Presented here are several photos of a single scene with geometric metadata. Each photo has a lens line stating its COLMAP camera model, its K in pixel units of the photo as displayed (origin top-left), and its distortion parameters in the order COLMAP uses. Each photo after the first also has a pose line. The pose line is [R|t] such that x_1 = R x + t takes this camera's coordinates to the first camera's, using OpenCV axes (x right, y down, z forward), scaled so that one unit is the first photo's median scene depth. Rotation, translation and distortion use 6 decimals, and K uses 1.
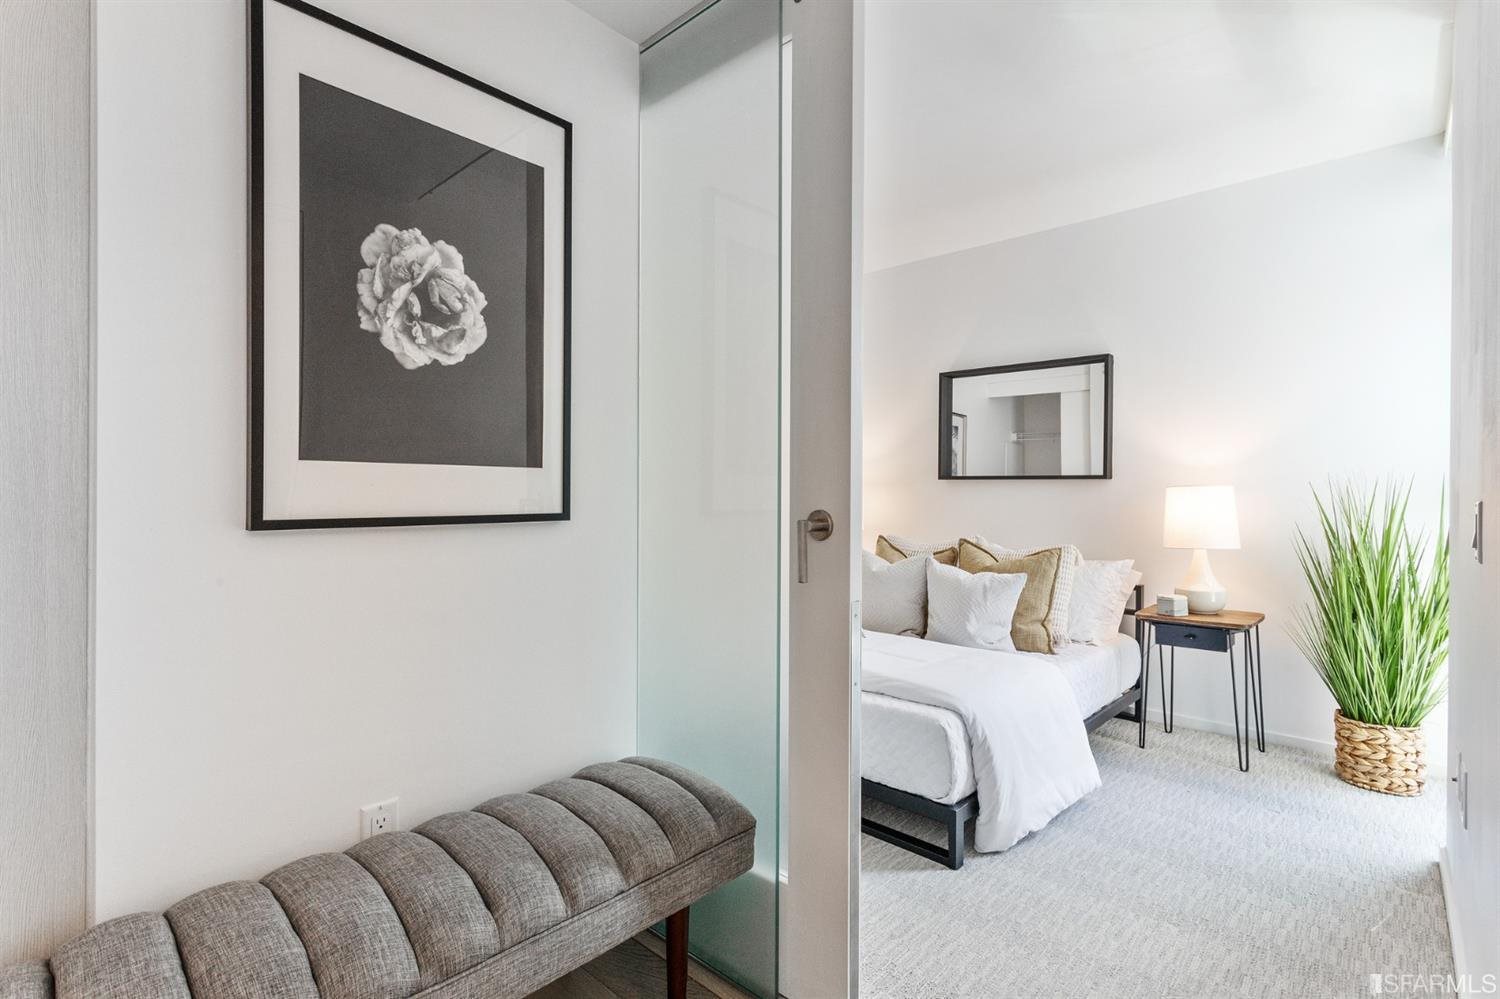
lens RADIAL K [[708.2, 0, 758.2], [0, 708.2, 497.3], [0, 0, 1]] dist [-0.002242, 0.004487]
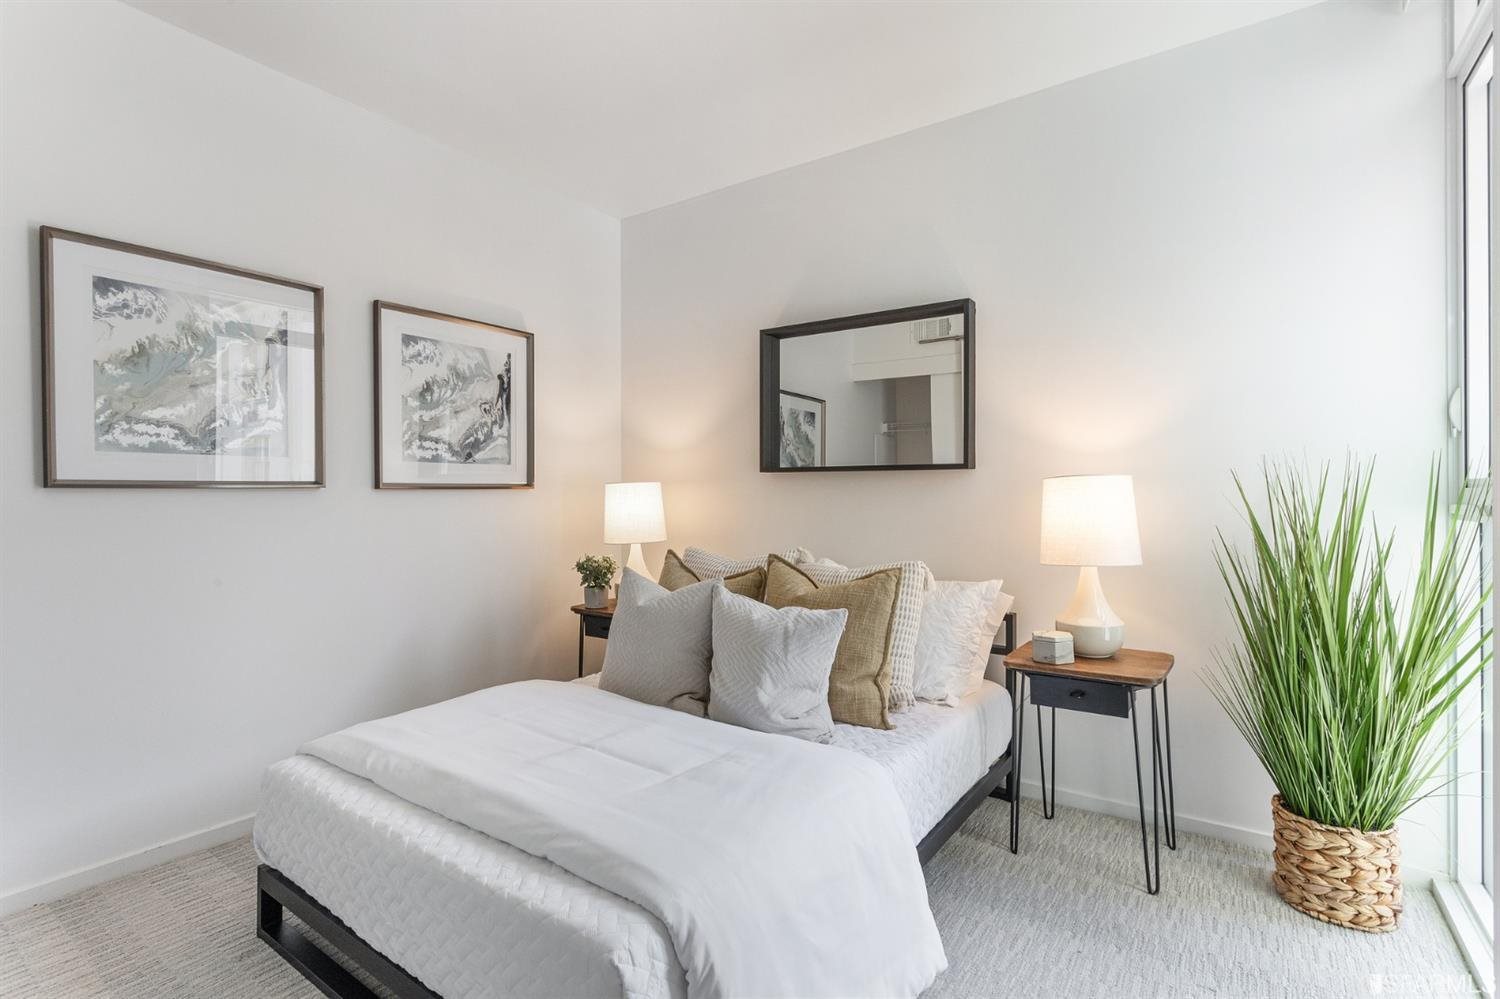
lens RADIAL K [[708.2, 0, 757.3], [0, 708.2, 496.5], [0, 0, 1]] dist [-0.002242, 0.004487]
pose [[0.990717, -0.008148, 0.135696, 0.205345], [0.008280, 0.999966, -0.000410, 0.001686], [-0.135688, 0.001530, 0.990750, 0.352547]]
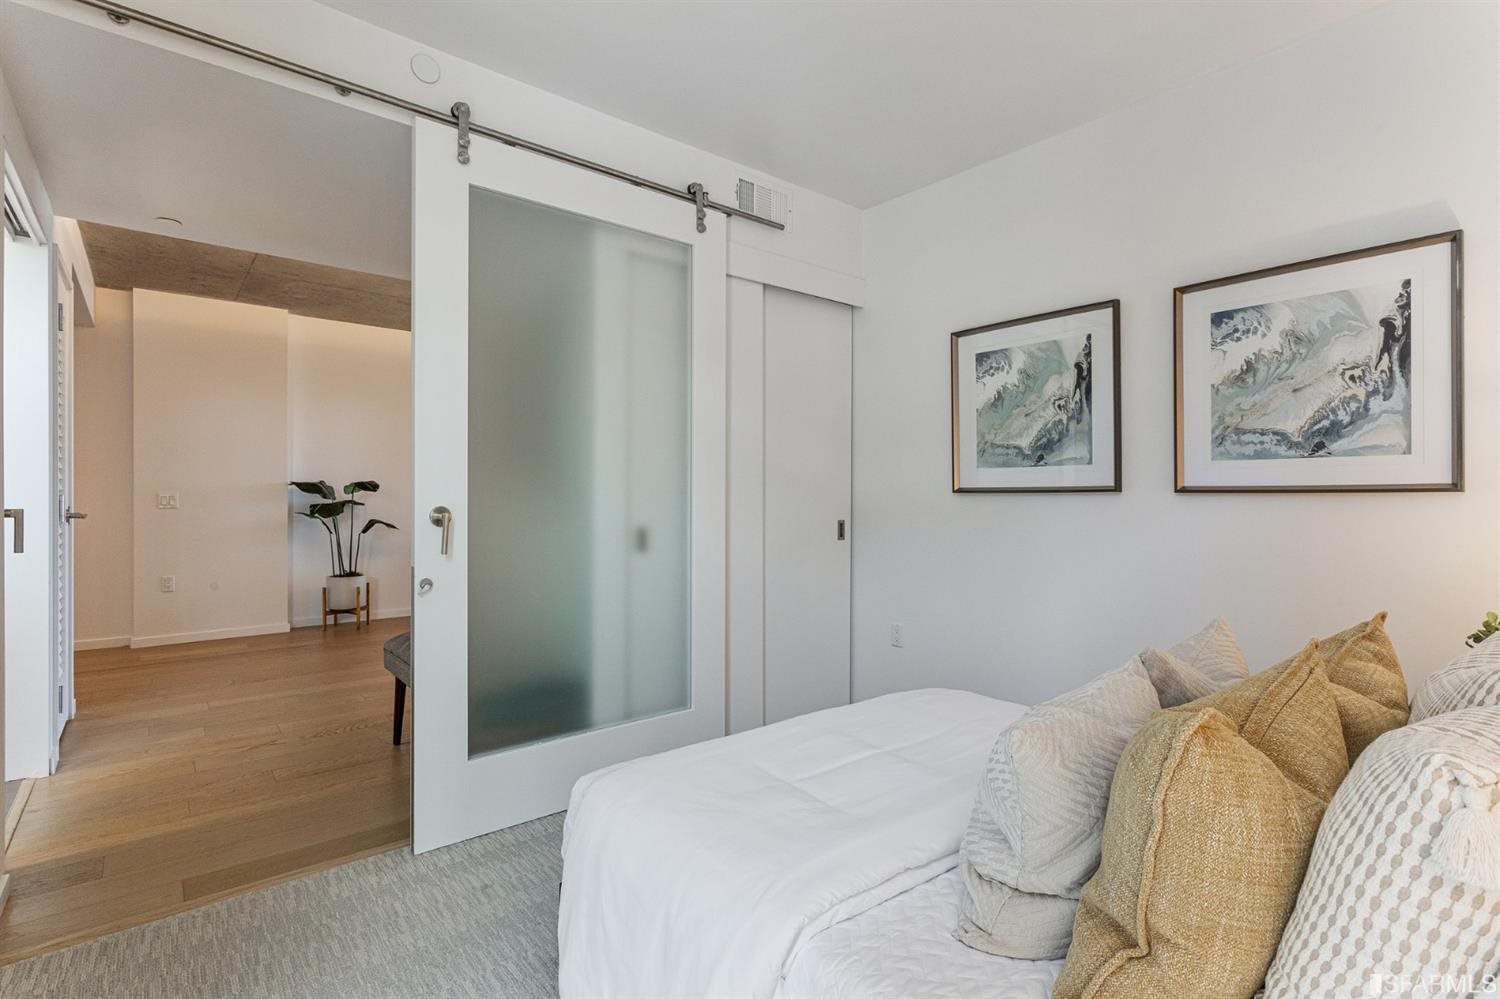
lens RADIAL K [[708.2, 0, 755.5], [0, 708.2, 502.3], [0, 0, 1]] dist [-0.002242, 0.004487]
pose [[-0.127959, 0.002763, -0.991776, 0.835674], [-0.011323, 0.999927, 0.004247, 0.000469], [0.991715, 0.011774, -0.127919, 1.035911]]
